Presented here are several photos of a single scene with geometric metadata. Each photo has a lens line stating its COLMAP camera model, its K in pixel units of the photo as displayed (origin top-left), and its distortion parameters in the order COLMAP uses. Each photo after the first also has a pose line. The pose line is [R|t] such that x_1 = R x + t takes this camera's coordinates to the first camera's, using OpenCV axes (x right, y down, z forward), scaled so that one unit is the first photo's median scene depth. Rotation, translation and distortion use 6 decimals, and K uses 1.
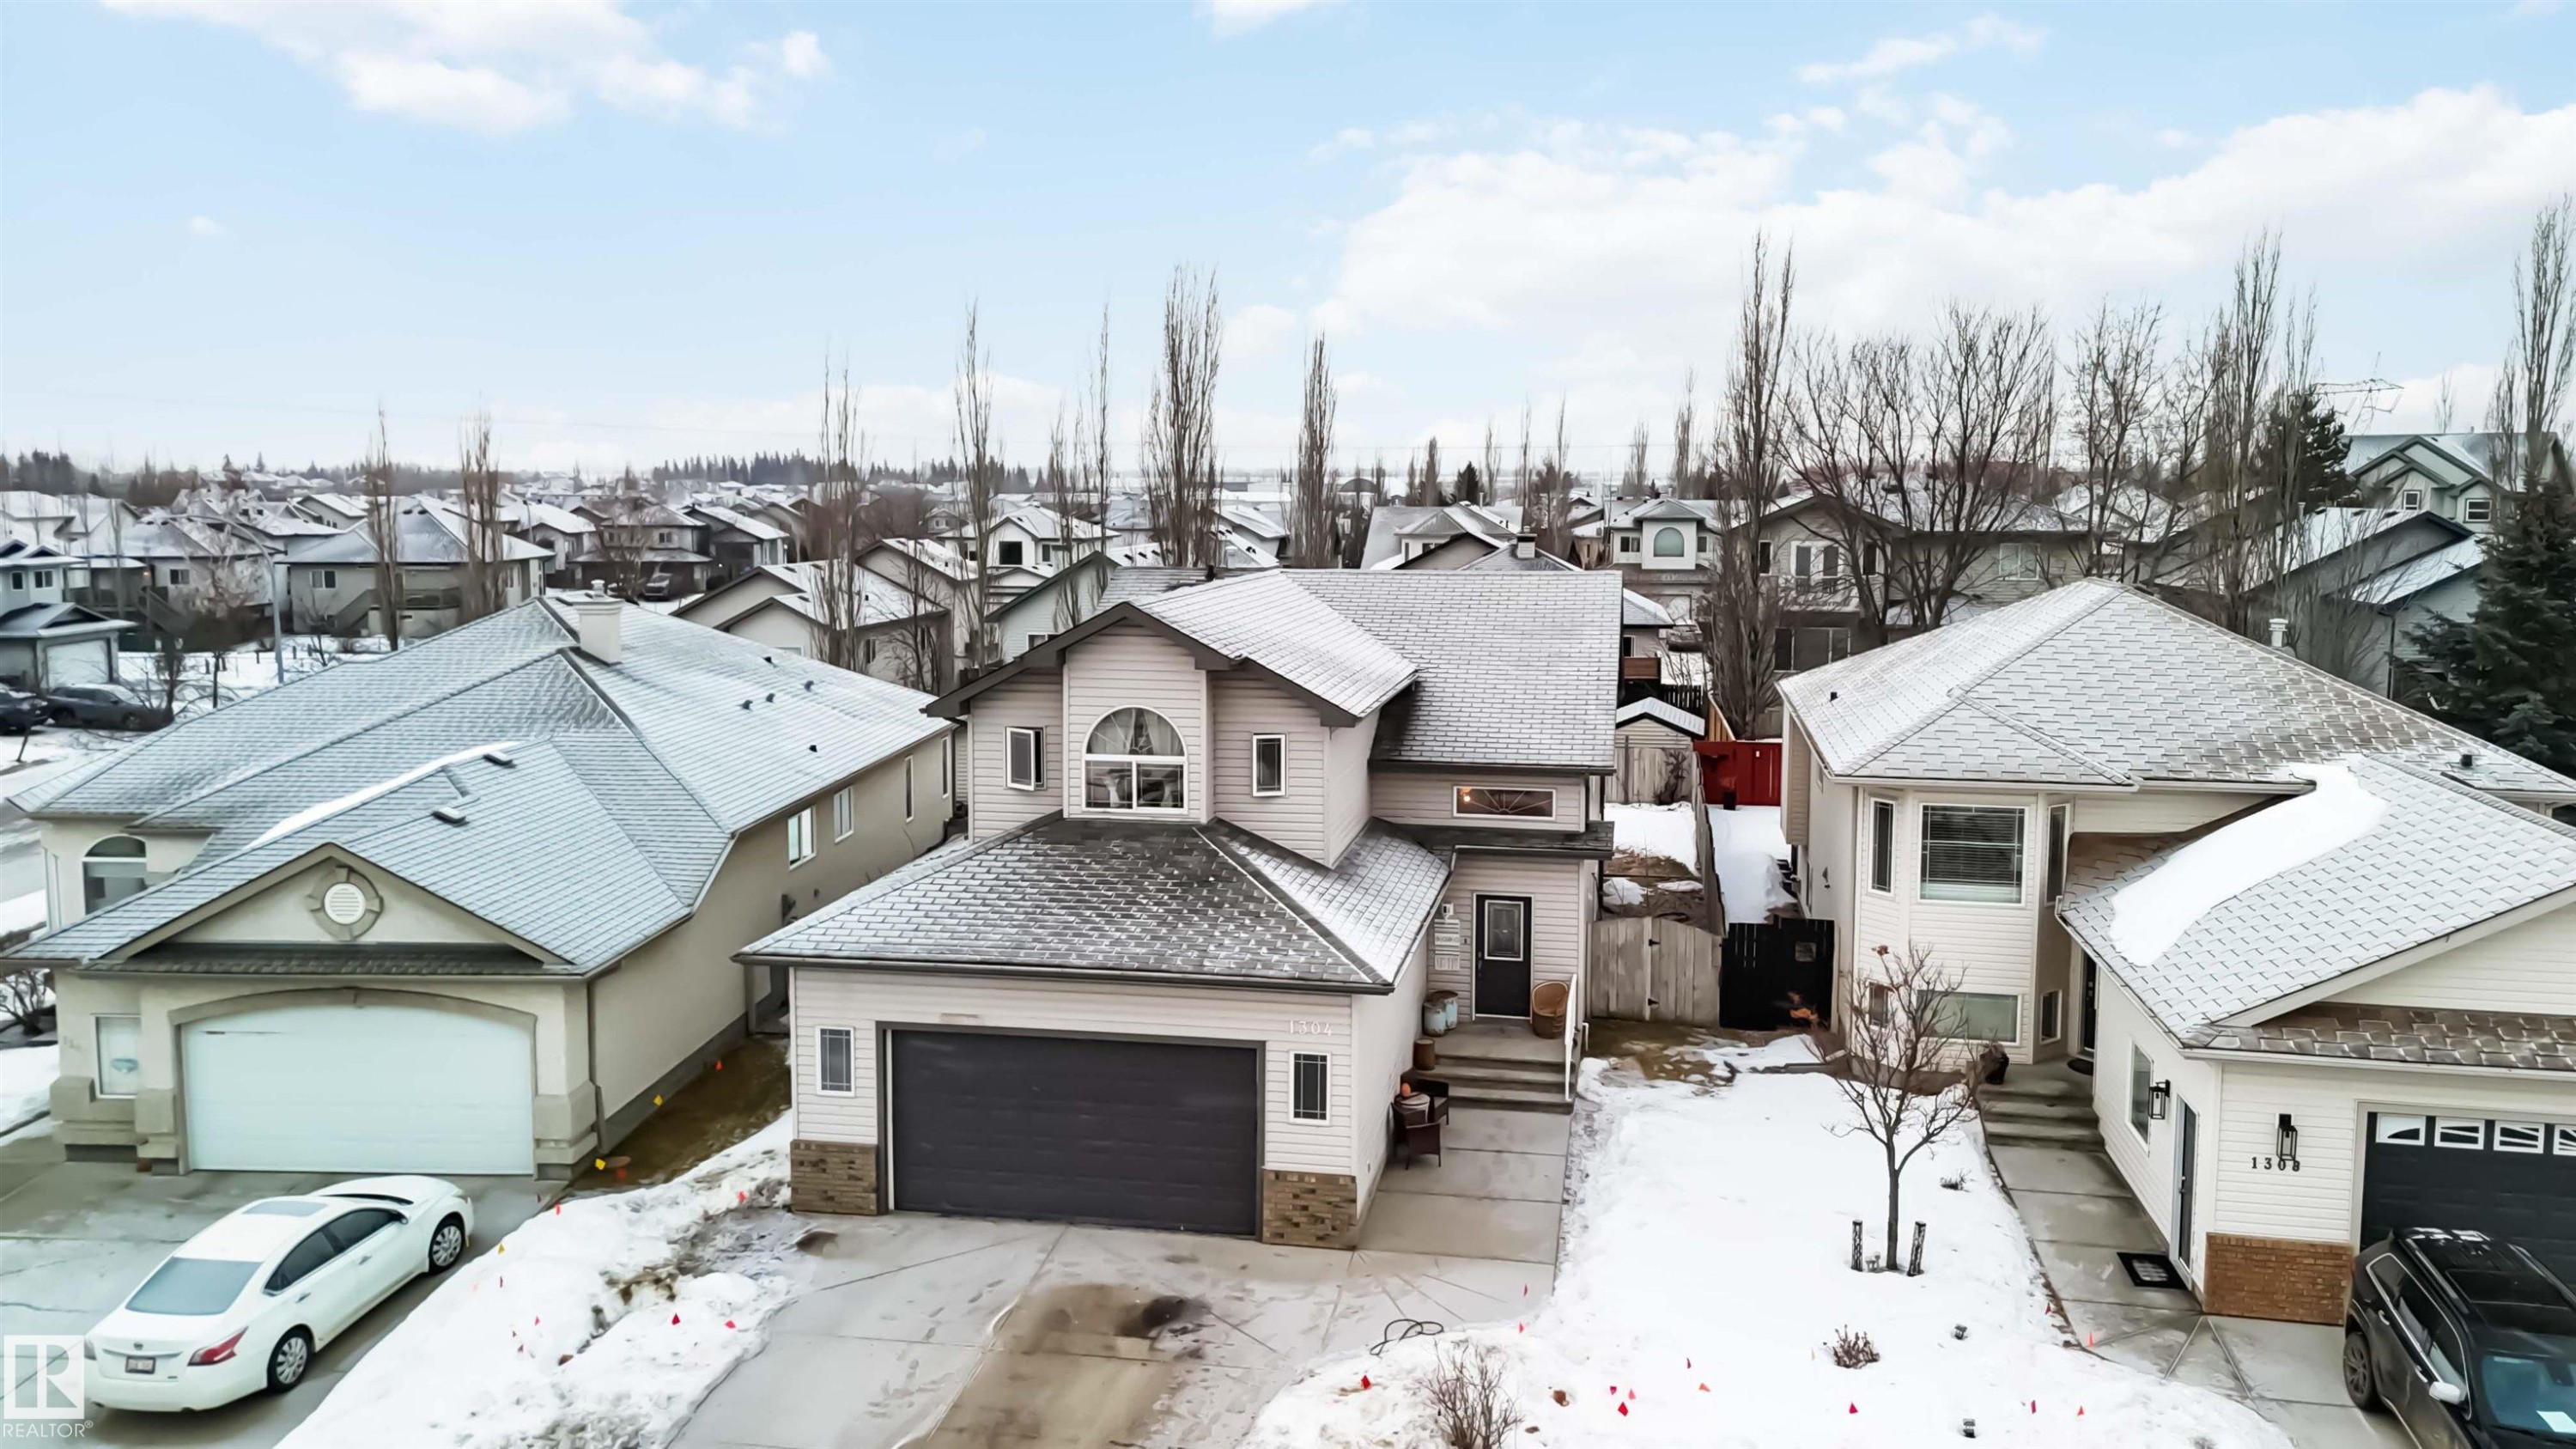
lens RADIAL K [[1867.9, 0, 1288.0], [0, 1867.9, 724.5], [0, 0, 1]] dist [0.087130, -0.073828]
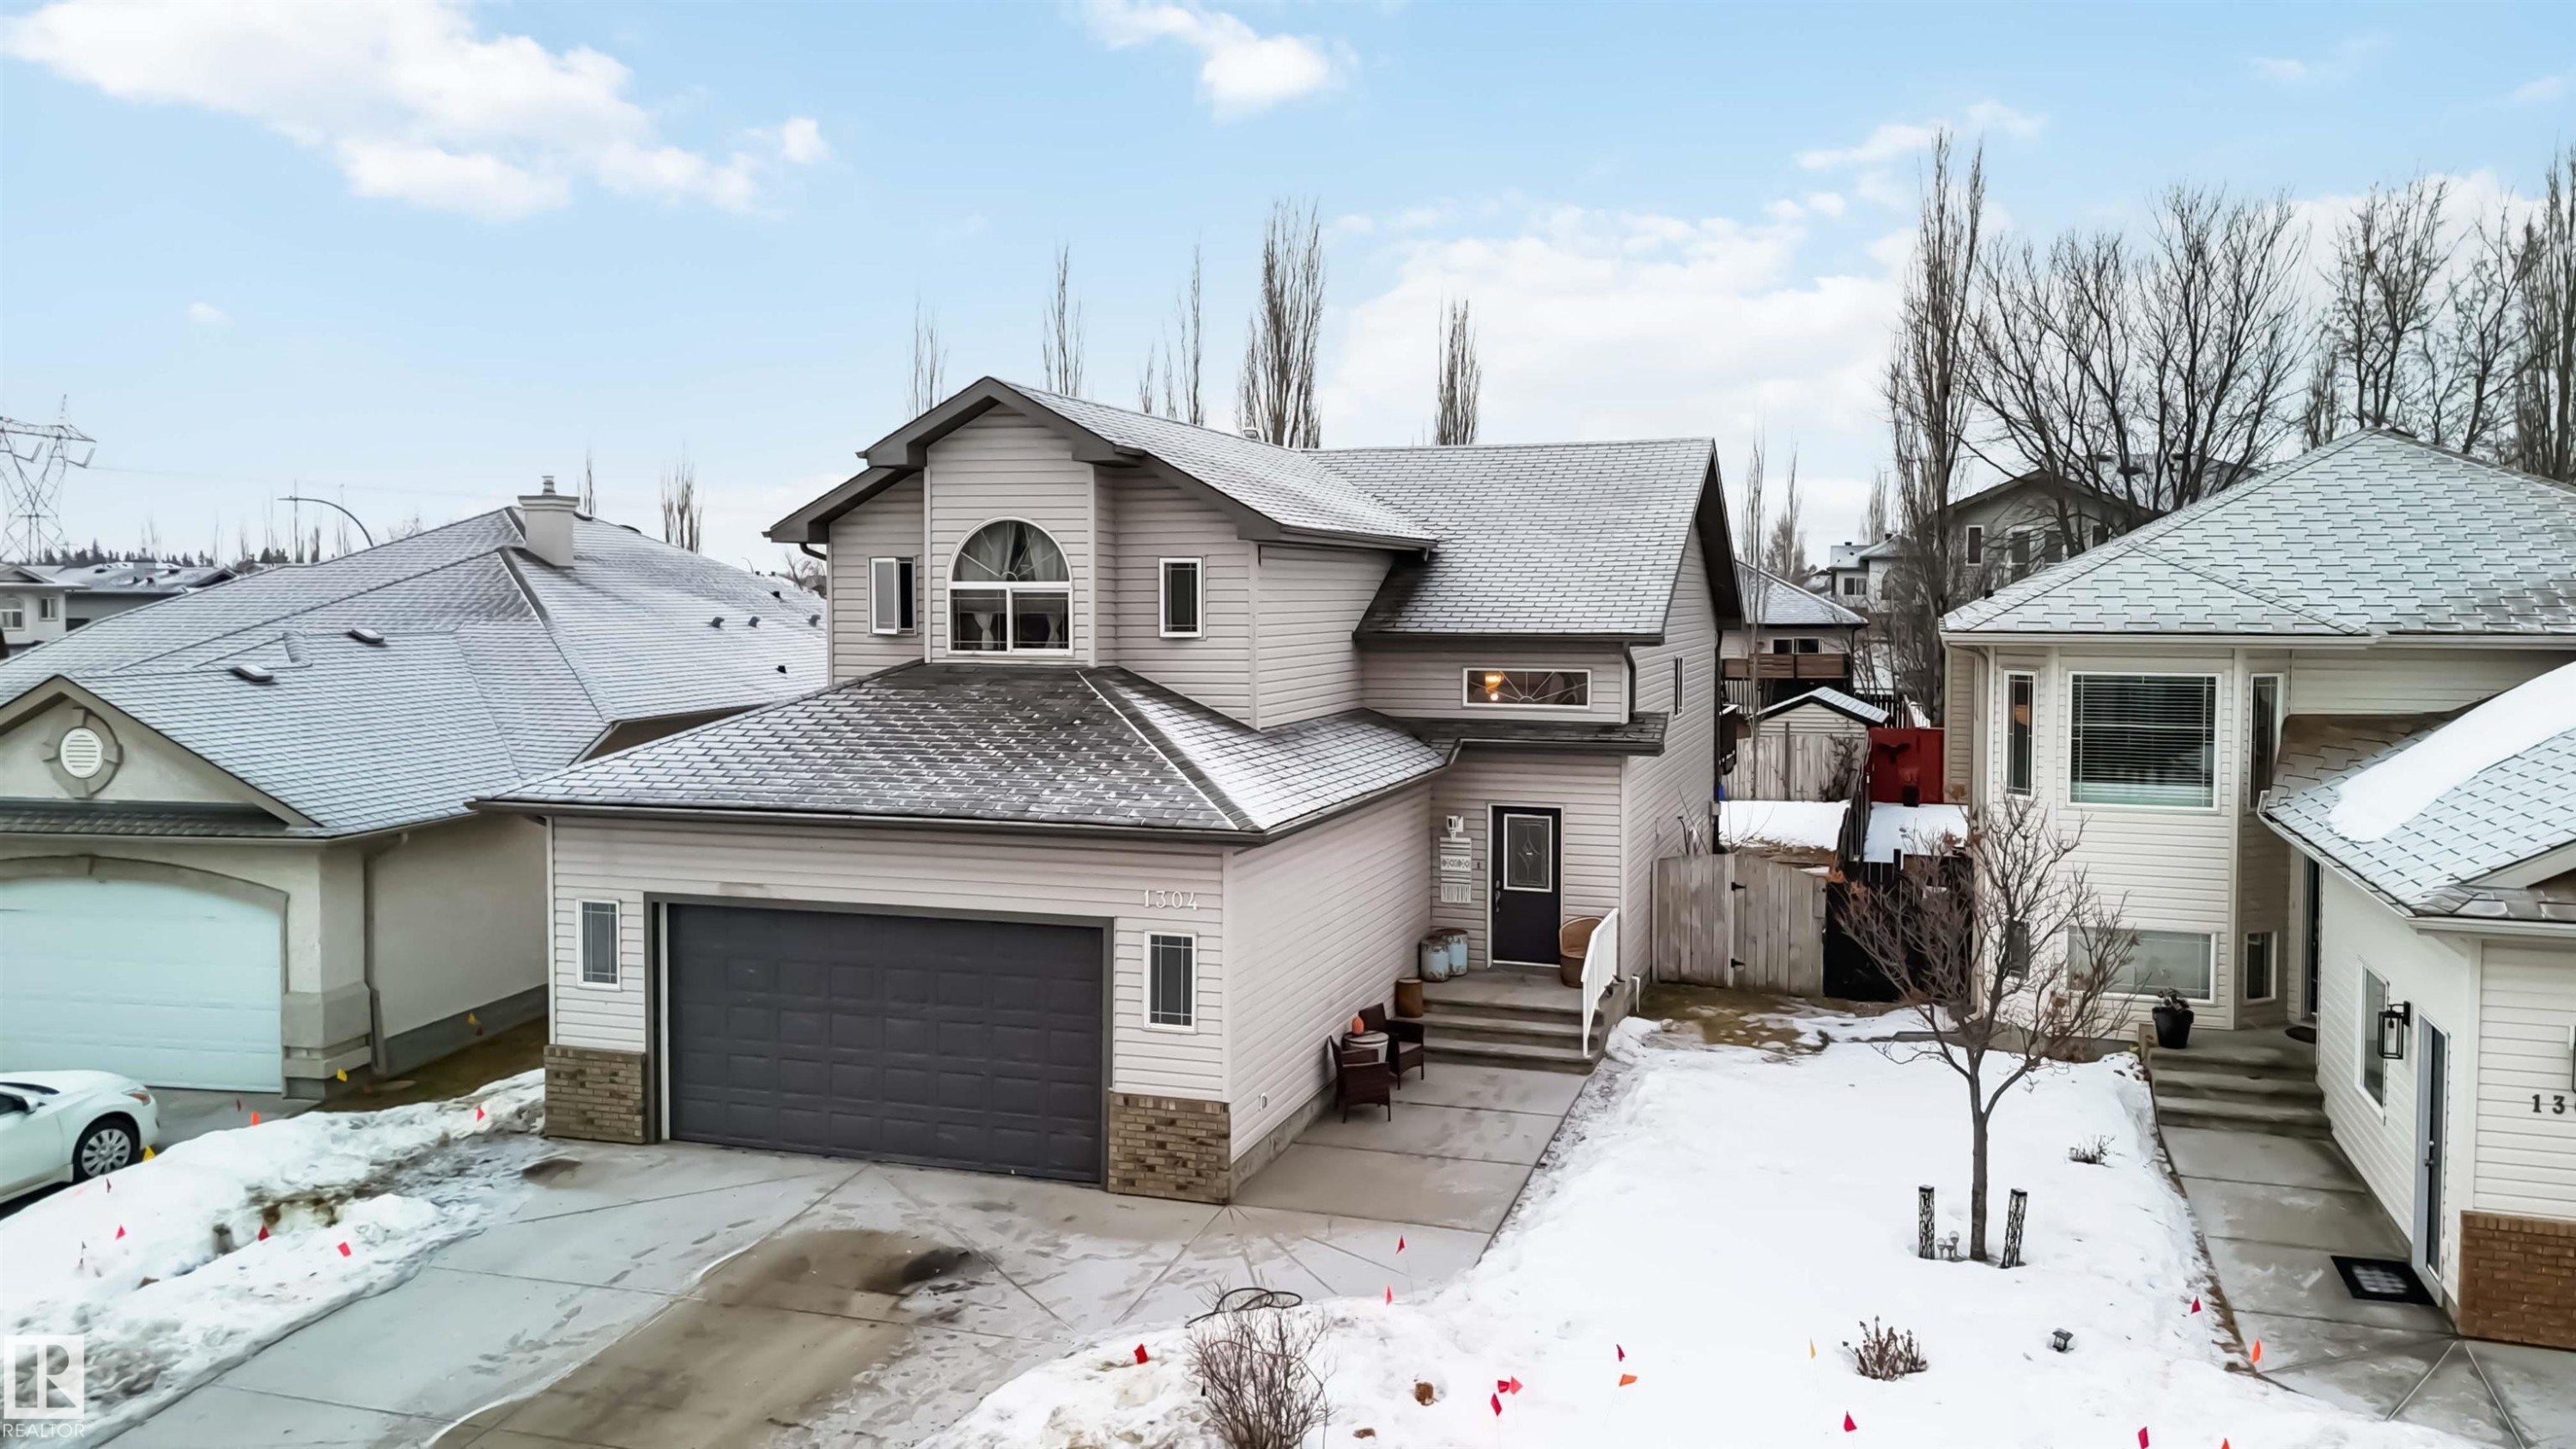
lens RADIAL K [[1867.9, 0, 1288.0], [0, 1867.9, 724.5], [0, 0, 1]] dist [0.087130, -0.073828]
pose [[0.990921, 0.008943, -0.134148, 0.148948], [-0.016599, 0.998290, -0.056057, 0.126084], [0.133417, 0.057775, 0.989374, 0.251416]]
